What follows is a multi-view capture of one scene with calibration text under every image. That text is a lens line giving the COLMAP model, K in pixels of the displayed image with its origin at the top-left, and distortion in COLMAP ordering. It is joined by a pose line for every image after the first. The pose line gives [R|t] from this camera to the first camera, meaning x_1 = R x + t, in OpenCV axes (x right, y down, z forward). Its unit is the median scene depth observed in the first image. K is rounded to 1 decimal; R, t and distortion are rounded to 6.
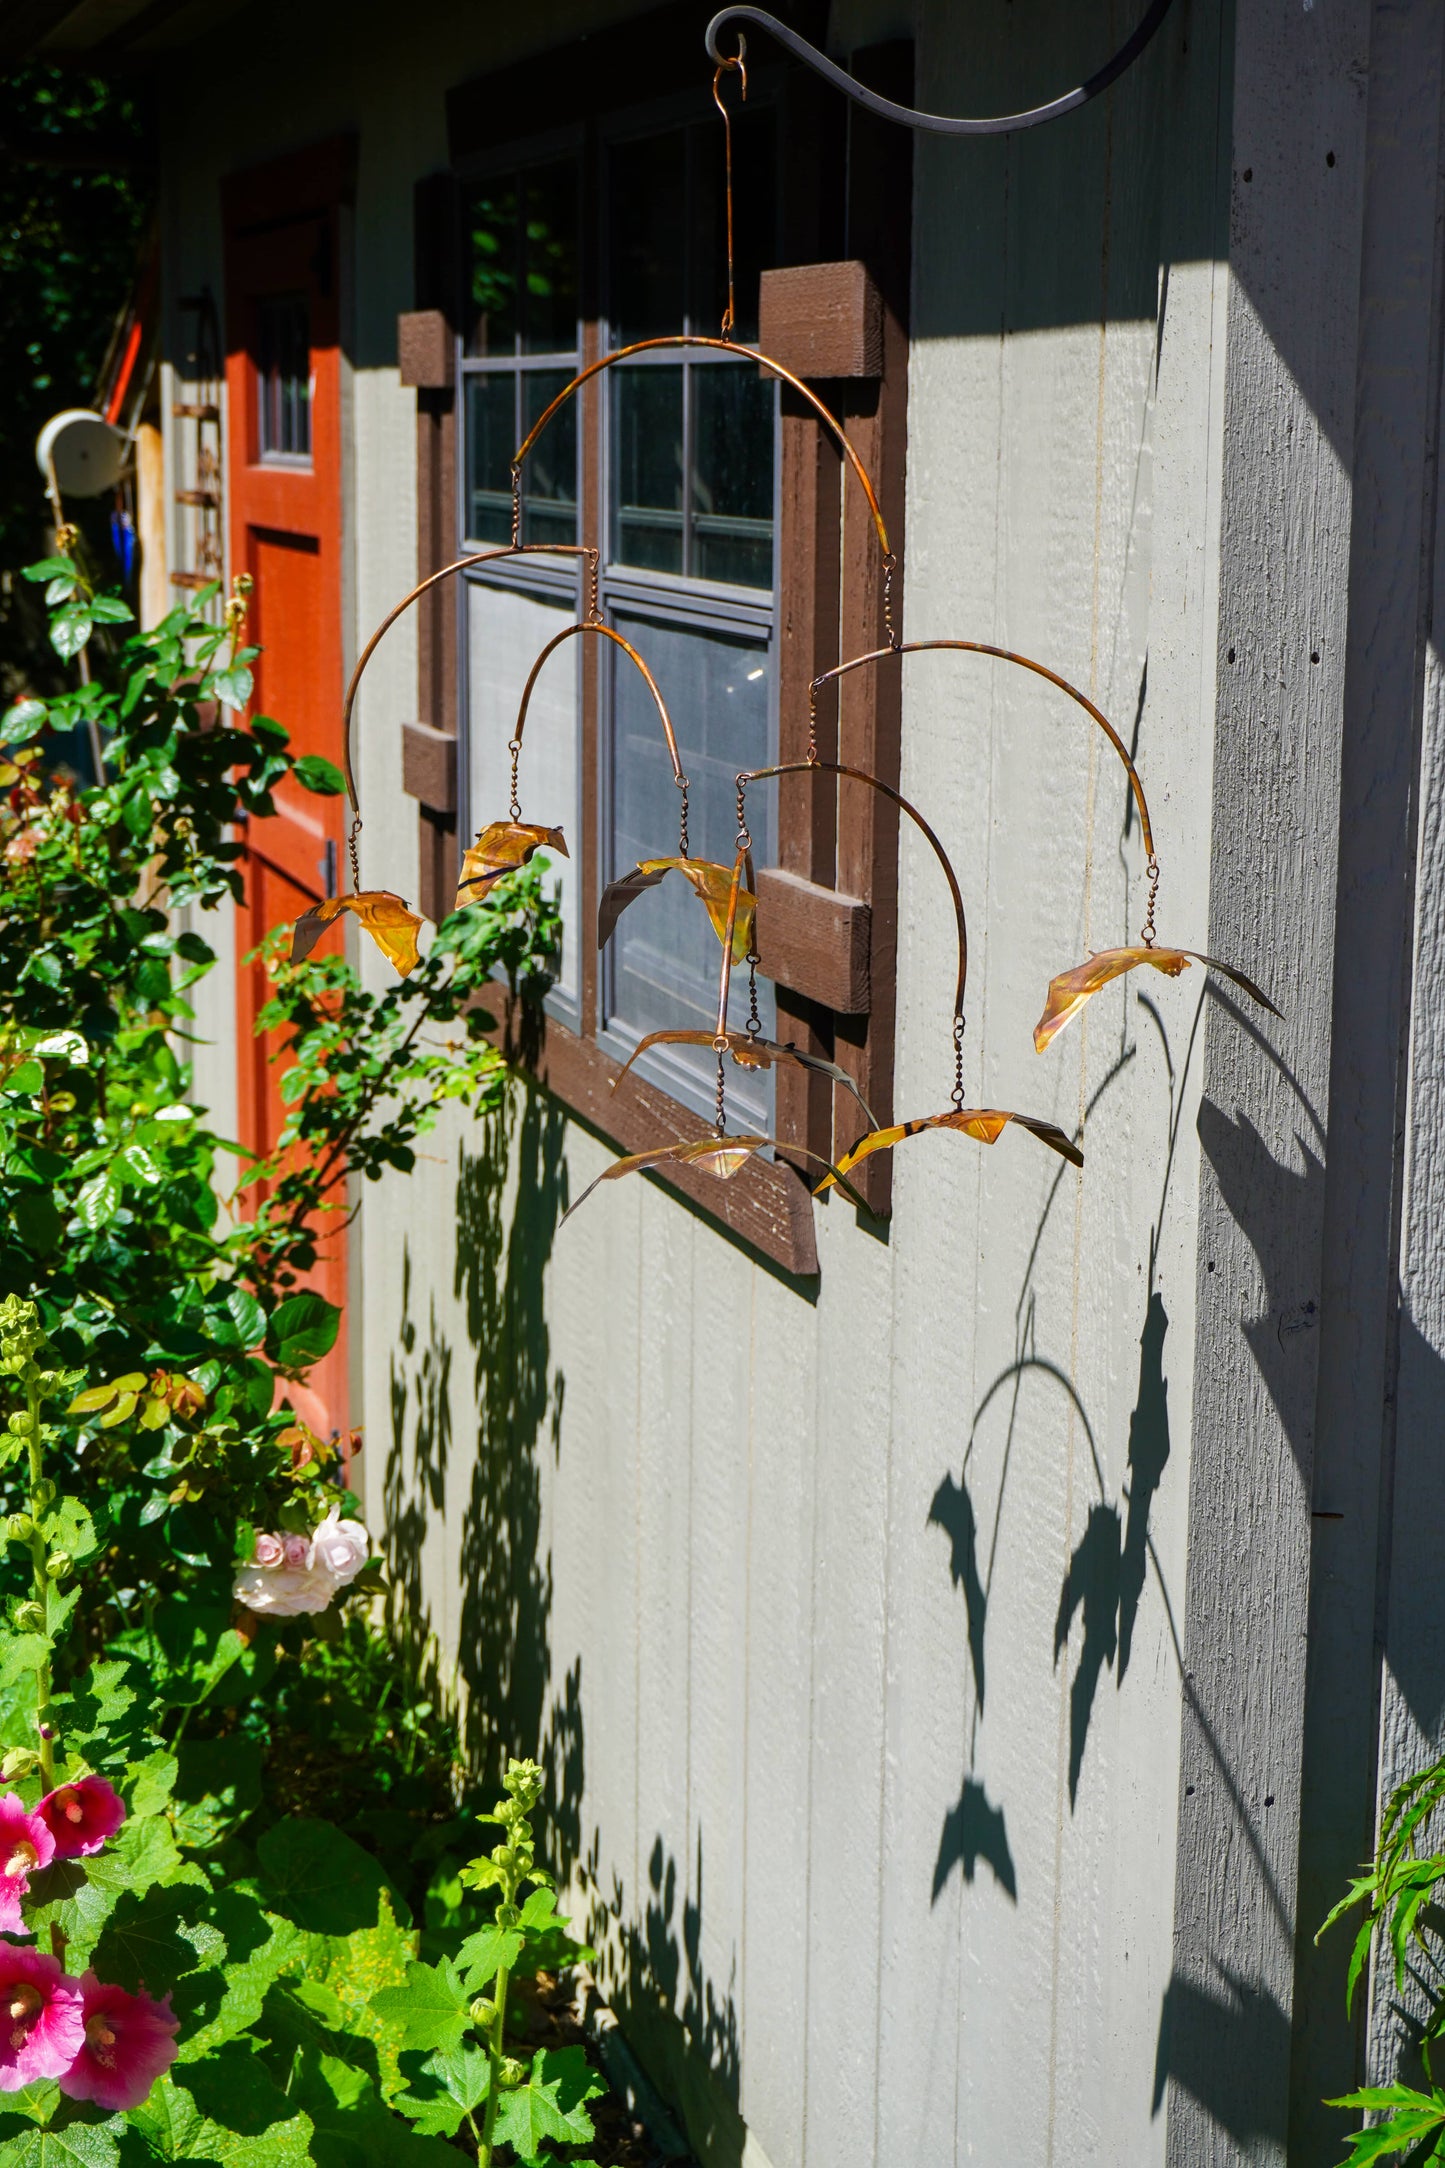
lens RADIAL K [[3786.3, 0, 722.5], [0, 3786.3, 1084.0], [0, 0, 1]] dist [-0.002895, 0.013073]
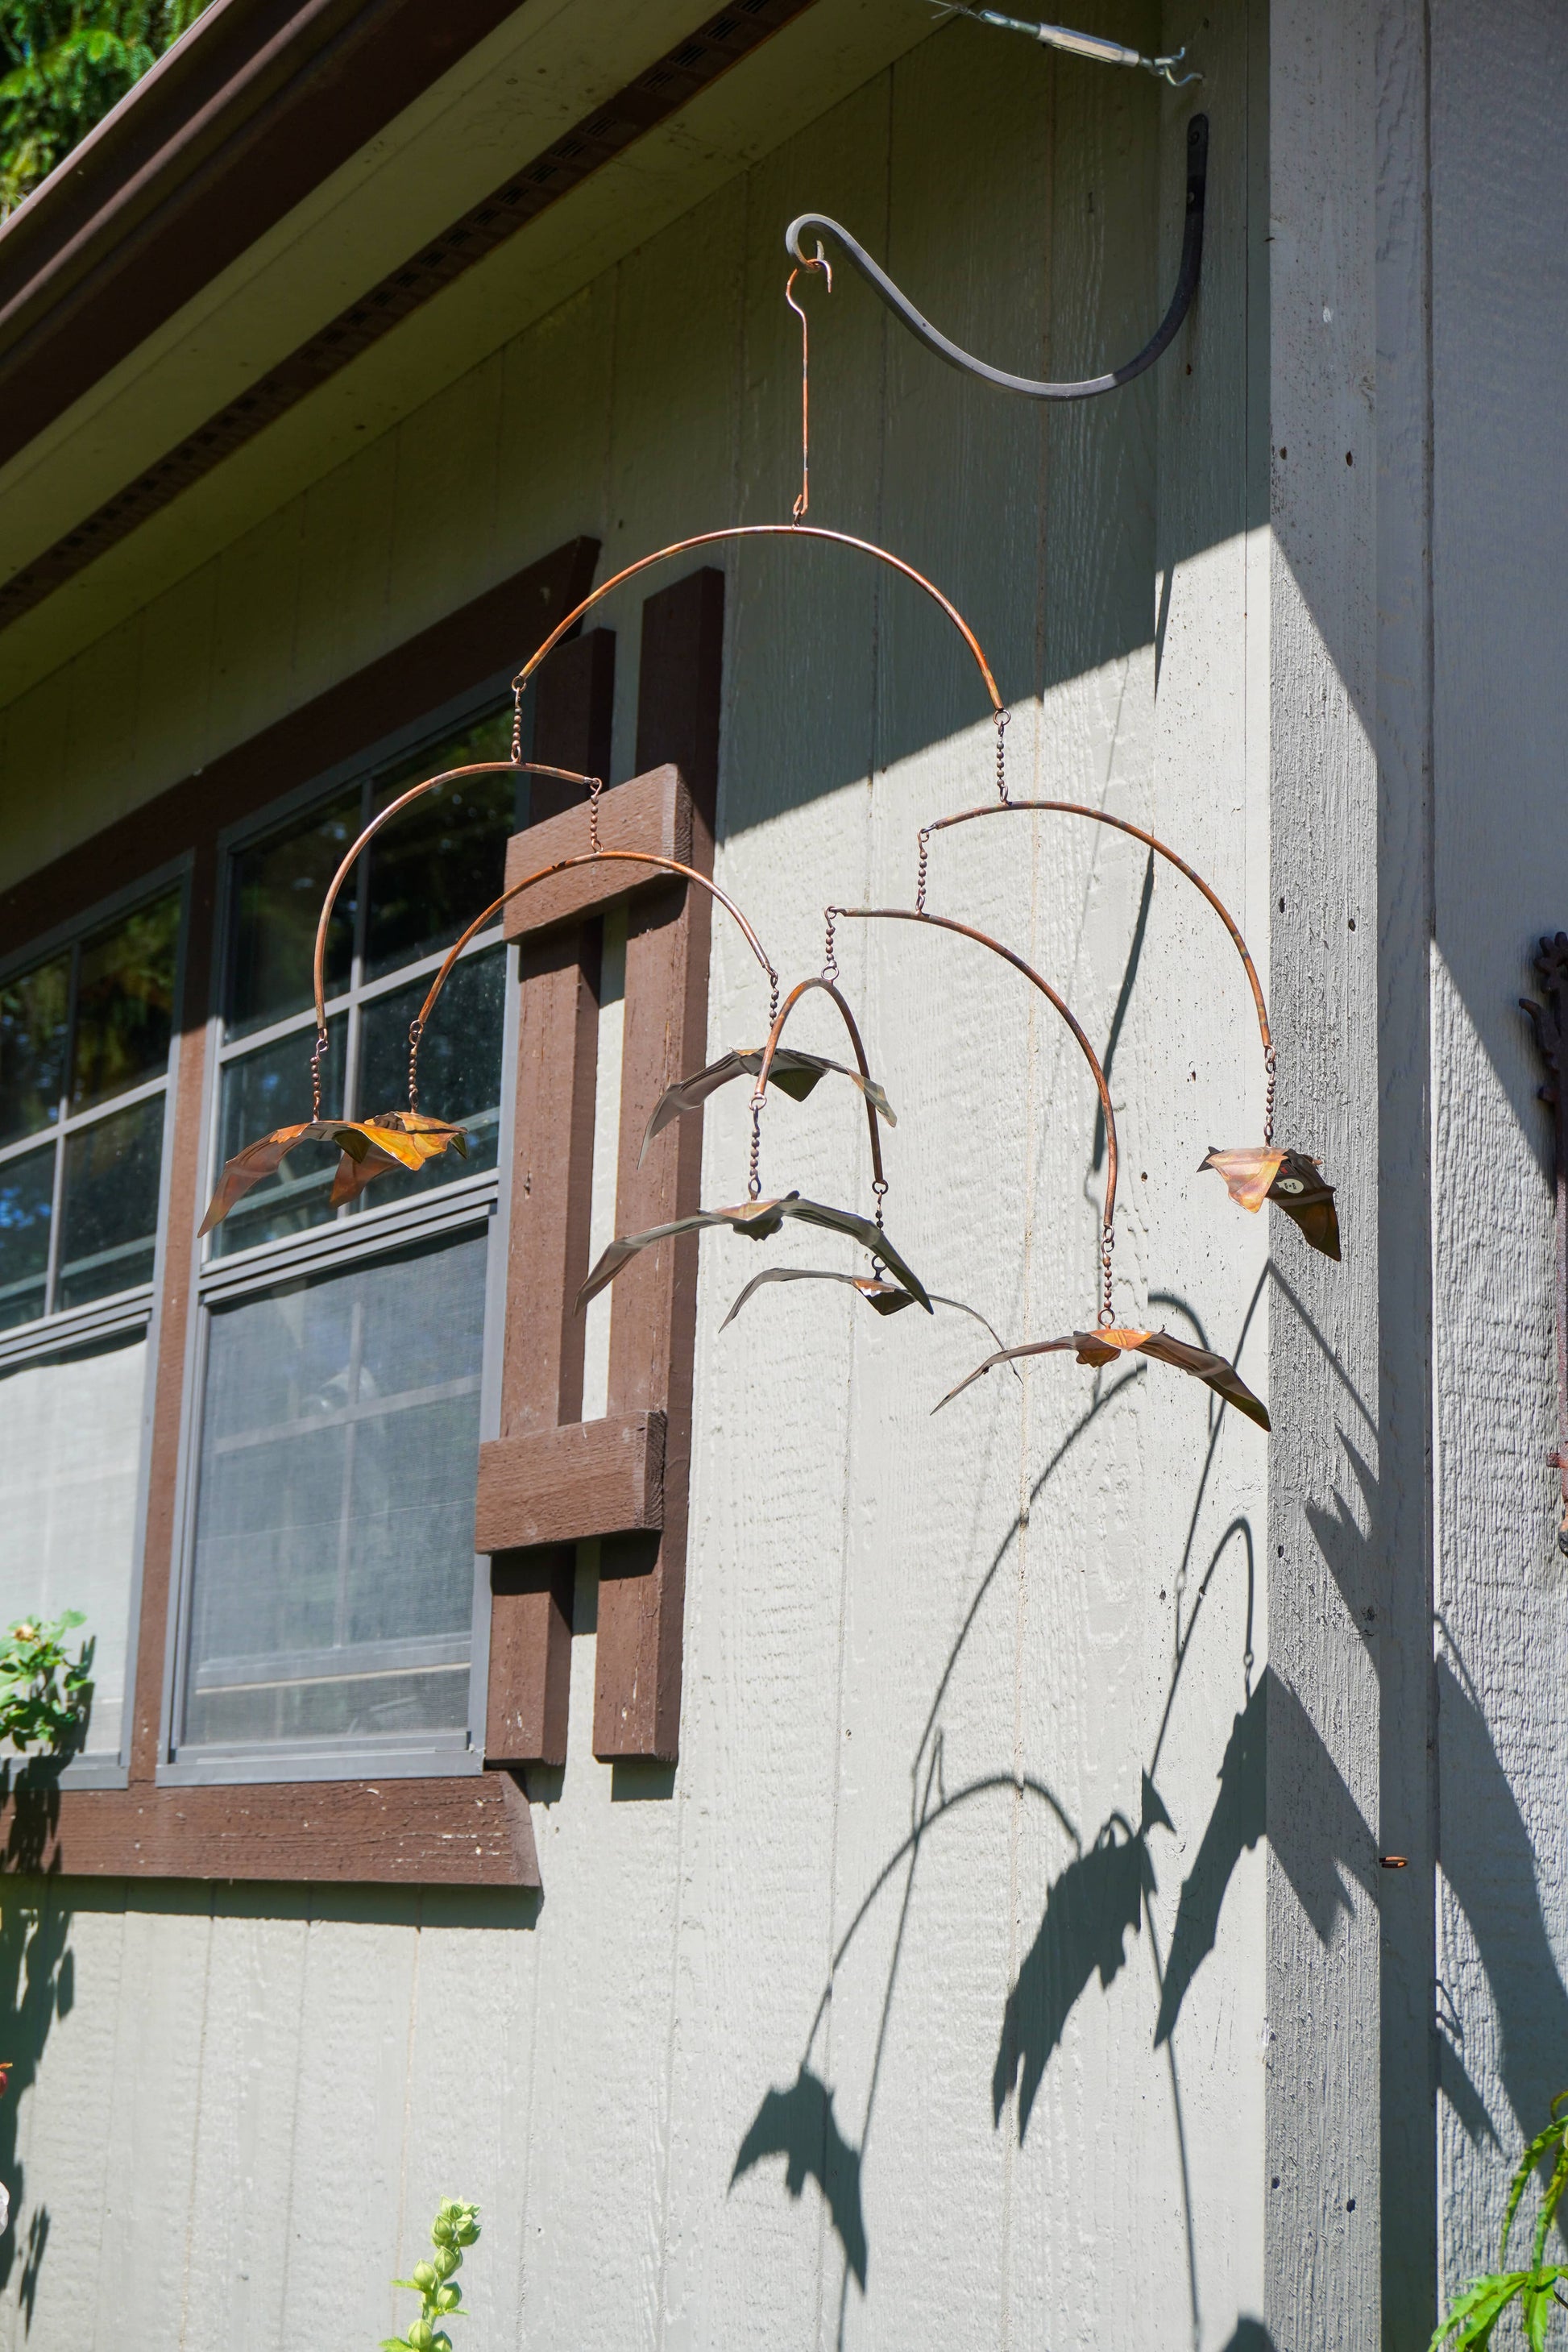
lens RADIAL K [[3469.5, 0, 784.0], [0, 3469.5, 1176.0], [0, 0, 1]] dist [0.006705, -0.007803]
pose [[0.953777, 0.082735, 0.288901, -0.219443], [0.029745, 0.930644, -0.364716, 0.250555], [-0.299038, 0.356451, 0.885166, 0.256279]]
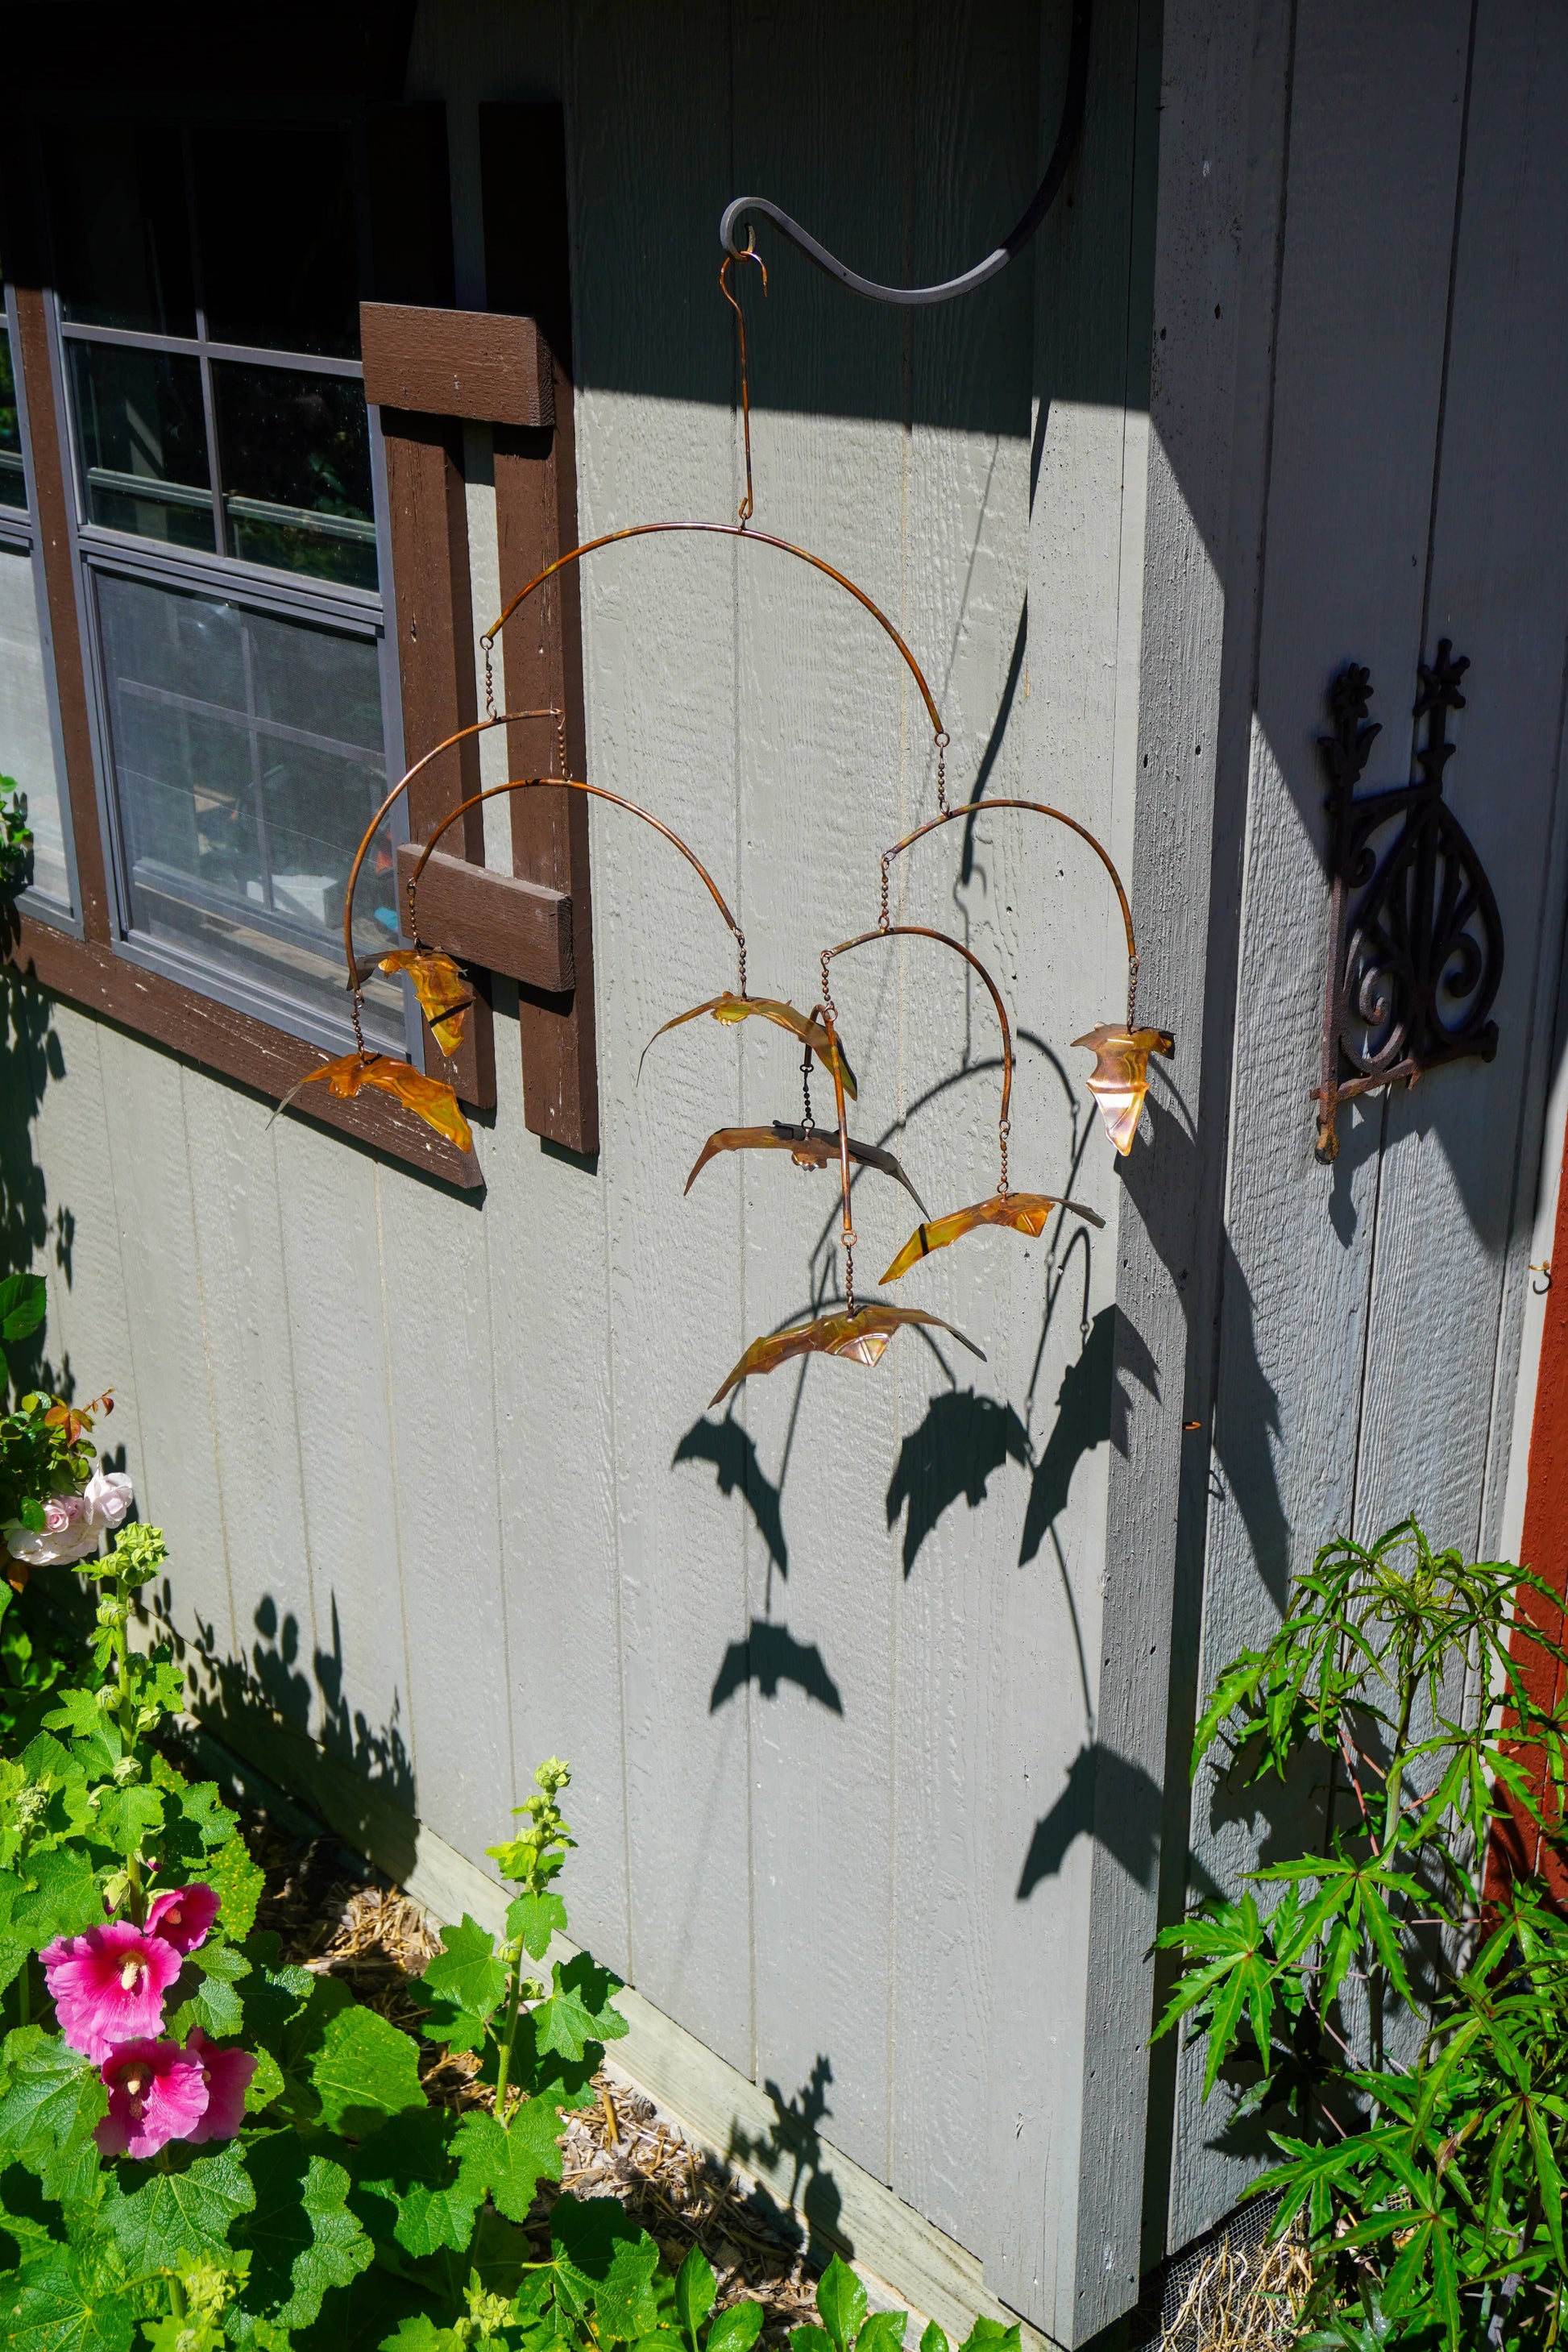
lens RADIAL K [[2771.6, 0, 784.0], [0, 2771.6, 1176.0], [0, 0, 1]] dist [0.002417, 0.019675]
pose [[0.903802, -0.177618, 0.389350, -0.287253], [0.092644, 0.969433, 0.227192, -0.176961], [-0.417802, -0.169266, 0.892631, 0.258318]]
